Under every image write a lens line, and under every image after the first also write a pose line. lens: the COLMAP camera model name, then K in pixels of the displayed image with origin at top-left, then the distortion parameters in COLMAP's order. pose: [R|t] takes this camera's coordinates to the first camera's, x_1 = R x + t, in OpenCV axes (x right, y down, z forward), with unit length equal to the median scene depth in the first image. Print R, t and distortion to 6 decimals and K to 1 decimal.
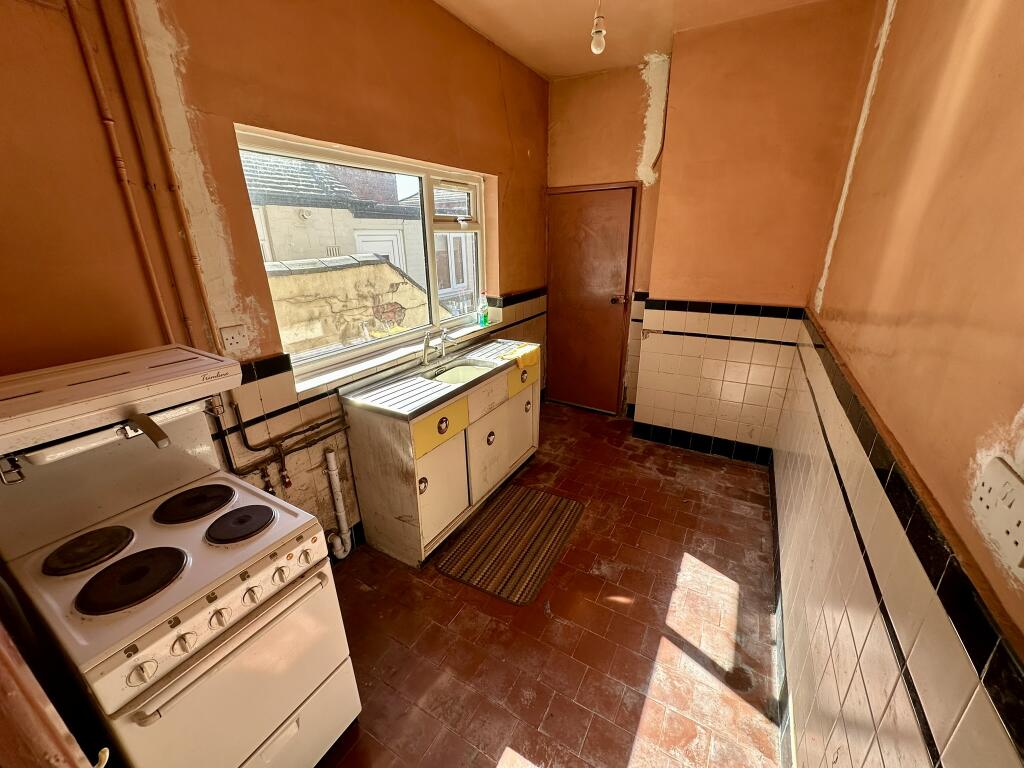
lens RADIAL K [[405.7, 0, 510.9], [0, 405.7, 383.0], [0, 0, 1]] dist [-0.000368, -0.000057]
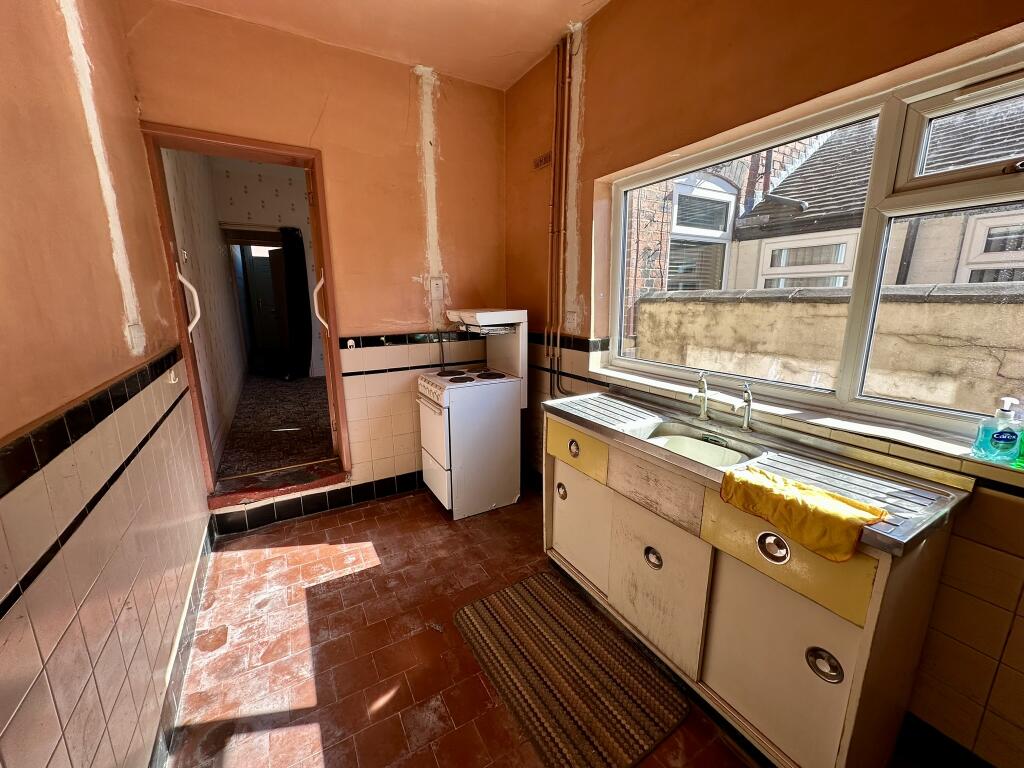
lens RADIAL K [[405.7, 0, 510.9], [0, 405.7, 383.0], [0, 0, 1]] dist [-0.000368, -0.000057]
pose [[-0.497511, 0.201800, -0.843658, 0.691716], [-0.281514, 0.882365, 0.377070, -0.353444], [0.820507, 0.425098, -0.382177, 1.269520]]
